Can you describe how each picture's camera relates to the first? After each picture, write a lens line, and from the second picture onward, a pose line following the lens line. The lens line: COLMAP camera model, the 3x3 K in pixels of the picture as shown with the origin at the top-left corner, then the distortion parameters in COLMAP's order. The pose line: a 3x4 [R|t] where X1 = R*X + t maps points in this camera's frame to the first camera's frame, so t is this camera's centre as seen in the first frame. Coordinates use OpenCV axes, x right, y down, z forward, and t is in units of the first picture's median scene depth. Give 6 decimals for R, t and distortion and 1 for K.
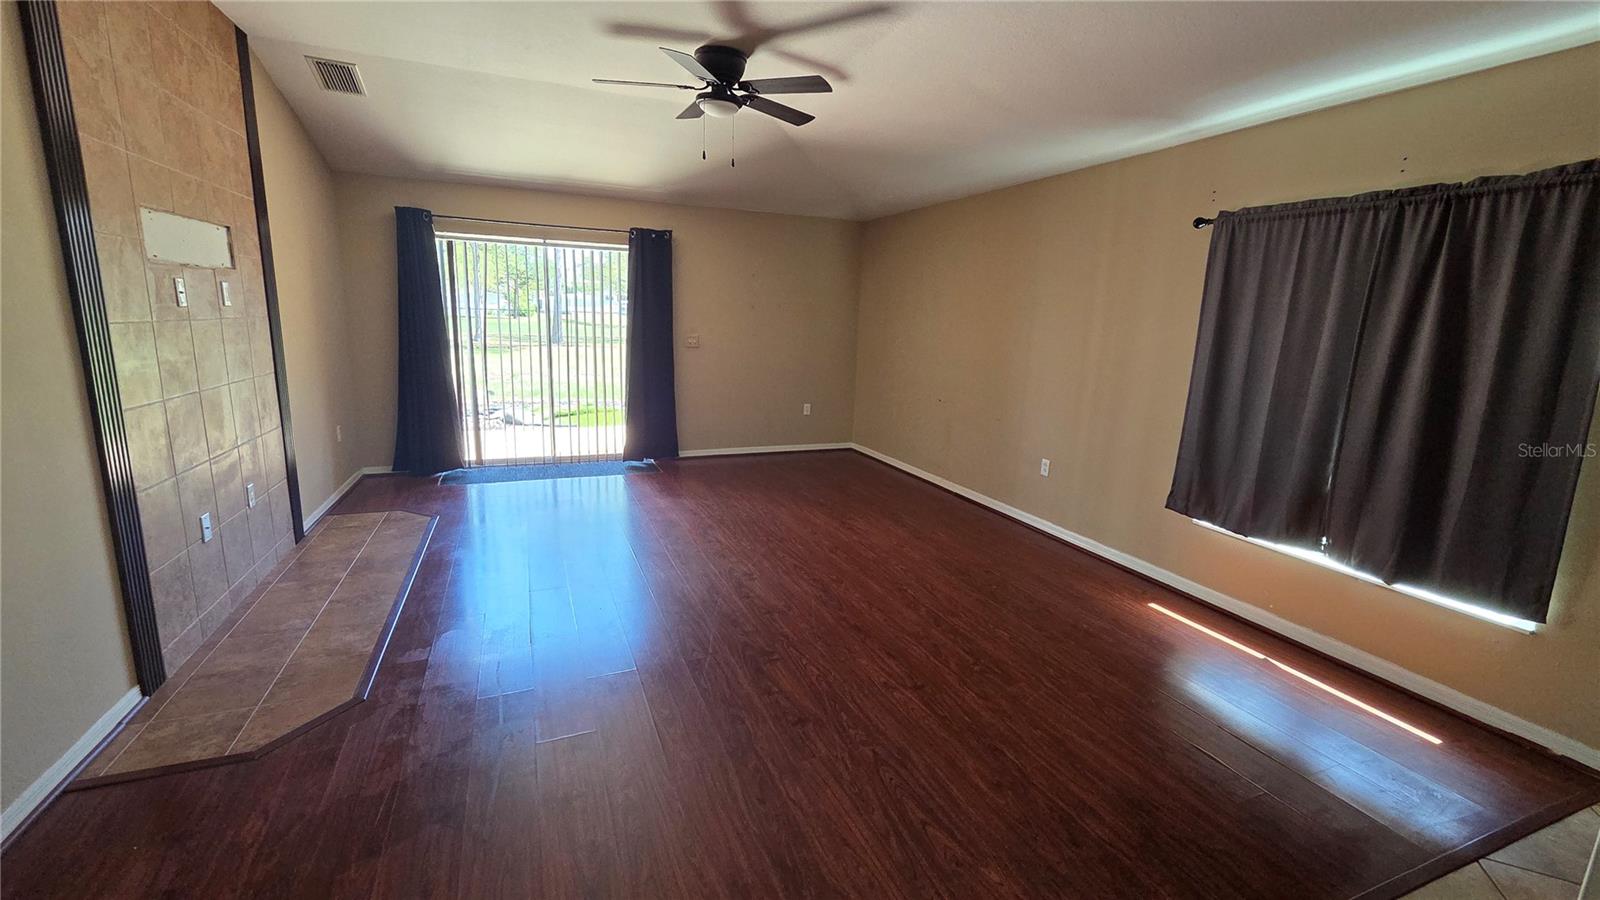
lens RADIAL K [[655.6, 0, 801.4], [0, 655.6, 446.9], [0, 0, 1]] dist [0.001171, 0.000044]
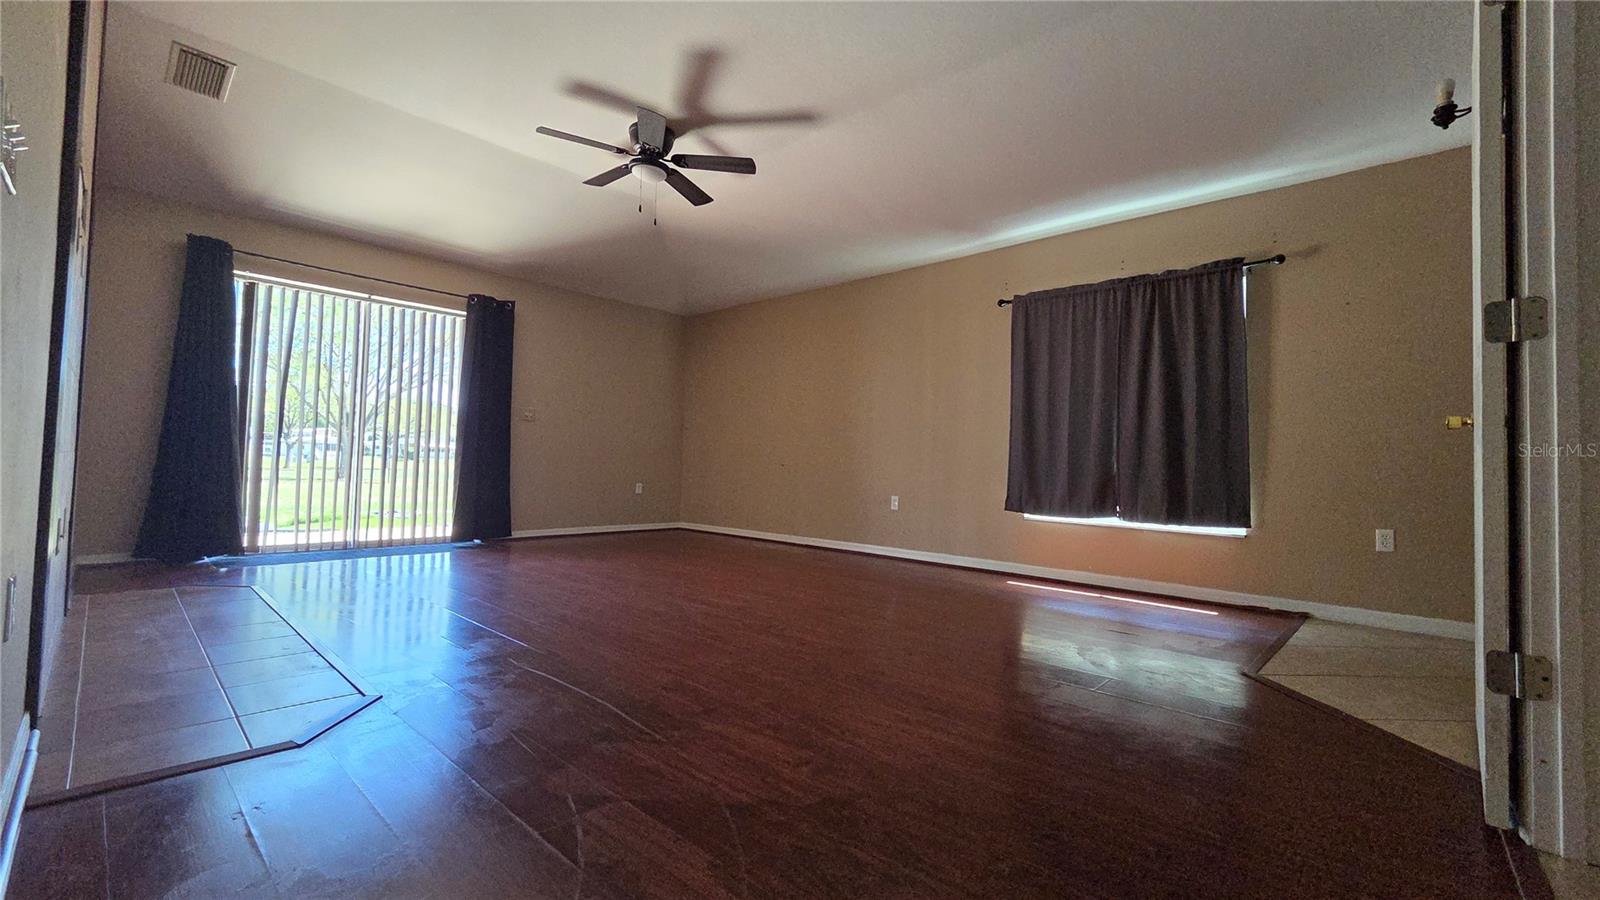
lens RADIAL K [[655.6, 0, 804.1], [0, 655.6, 445.3], [0, 0, 1]] dist [0.001171, 0.000044]
pose [[0.908466, 0.001799, 0.417954, -0.357810], [0.087779, 0.976867, -0.195003, 0.189698], [-0.408636, 0.213841, 0.887293, -0.018430]]
